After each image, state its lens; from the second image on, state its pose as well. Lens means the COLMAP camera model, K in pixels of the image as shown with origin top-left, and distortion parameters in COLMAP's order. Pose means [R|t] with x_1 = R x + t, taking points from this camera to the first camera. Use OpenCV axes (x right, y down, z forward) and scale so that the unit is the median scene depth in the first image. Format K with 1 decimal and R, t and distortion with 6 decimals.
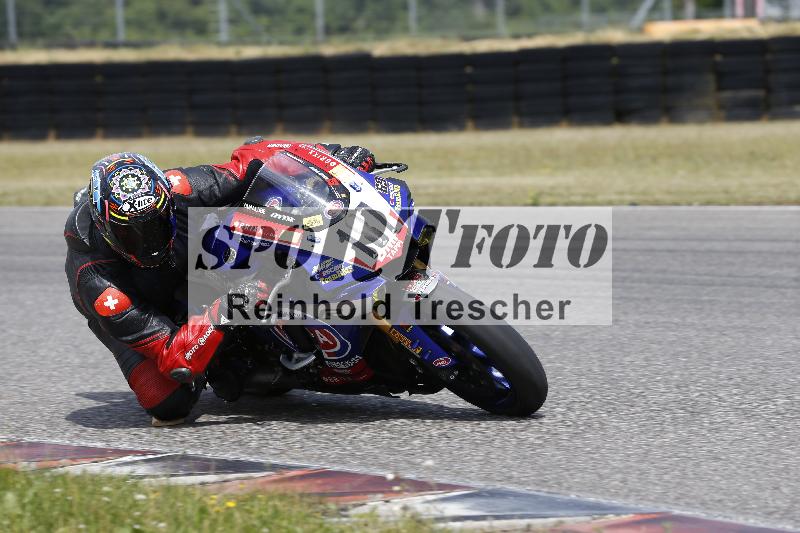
lens RADIAL K [[4720.3, 0, 400.0], [0, 4720.3, 266.5], [0, 0, 1]] dist [-2.587422, -4.814606]
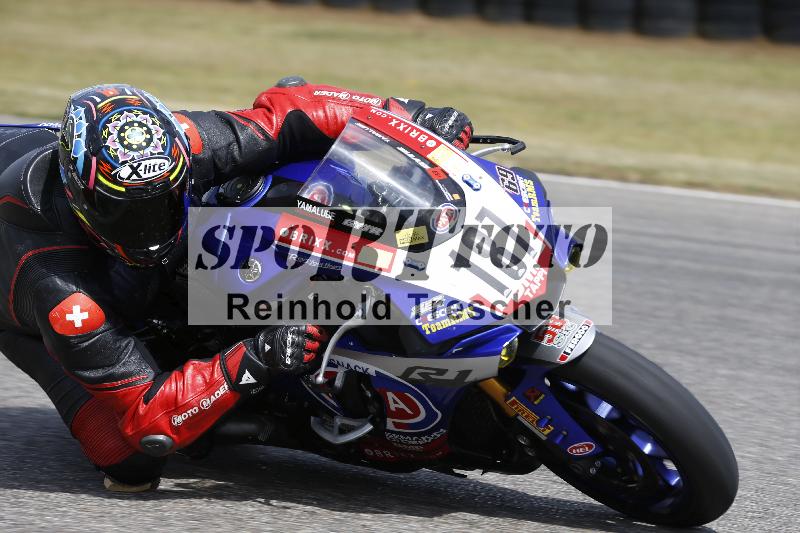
lens RADIAL K [[4609.3, 0, 400.0], [0, 4609.3, 266.5], [0, 0, 1]] dist [0.205426, 7.106740]
pose [[0.990808, 0.130682, -0.034965, 0.003328], [-0.130666, 0.991423, 0.002737, -0.006479], [0.035023, 0.001856, 0.999385, 0.367427]]
